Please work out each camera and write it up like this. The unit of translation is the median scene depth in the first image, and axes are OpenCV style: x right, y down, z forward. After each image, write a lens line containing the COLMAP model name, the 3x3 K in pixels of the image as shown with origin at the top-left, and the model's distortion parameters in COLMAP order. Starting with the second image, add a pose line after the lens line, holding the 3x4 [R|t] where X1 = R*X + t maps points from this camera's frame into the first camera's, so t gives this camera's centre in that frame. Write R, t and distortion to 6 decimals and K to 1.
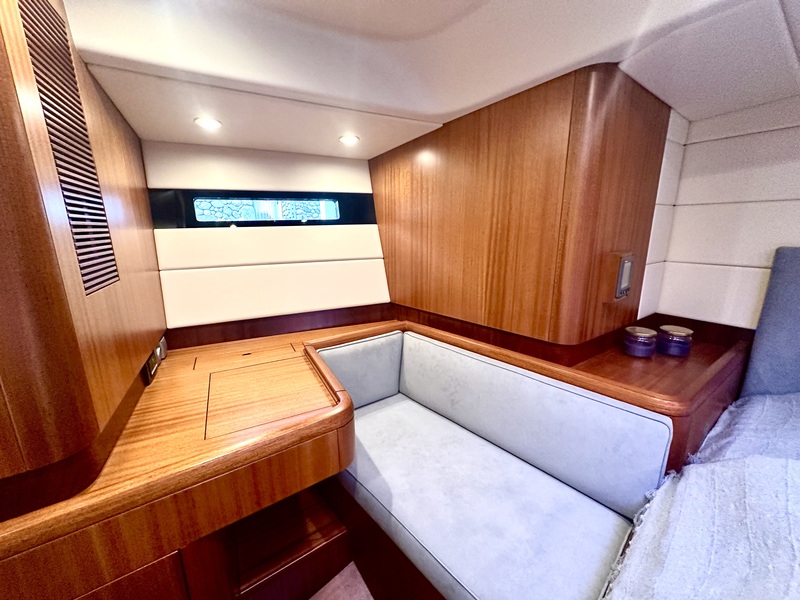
lens RADIAL K [[320.4, 0, 400.0], [0, 320.4, 300.0], [0, 0, 1]] dist [-0.001450, 0.000434]
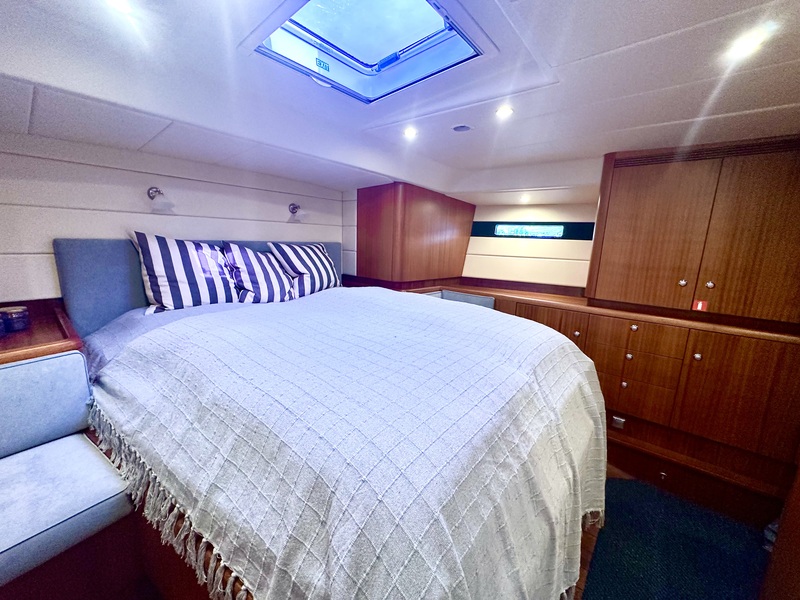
lens RADIAL K [[320.4, 0, 400.0], [0, 320.4, 300.0], [0, 0, 1]] dist [-0.001450, 0.000434]
pose [[-0.268419, -0.182931, 0.945773, -0.704541], [0.178889, 0.955260, 0.235536, 0.042631], [-0.946546, 0.232411, -0.223686, -0.123686]]
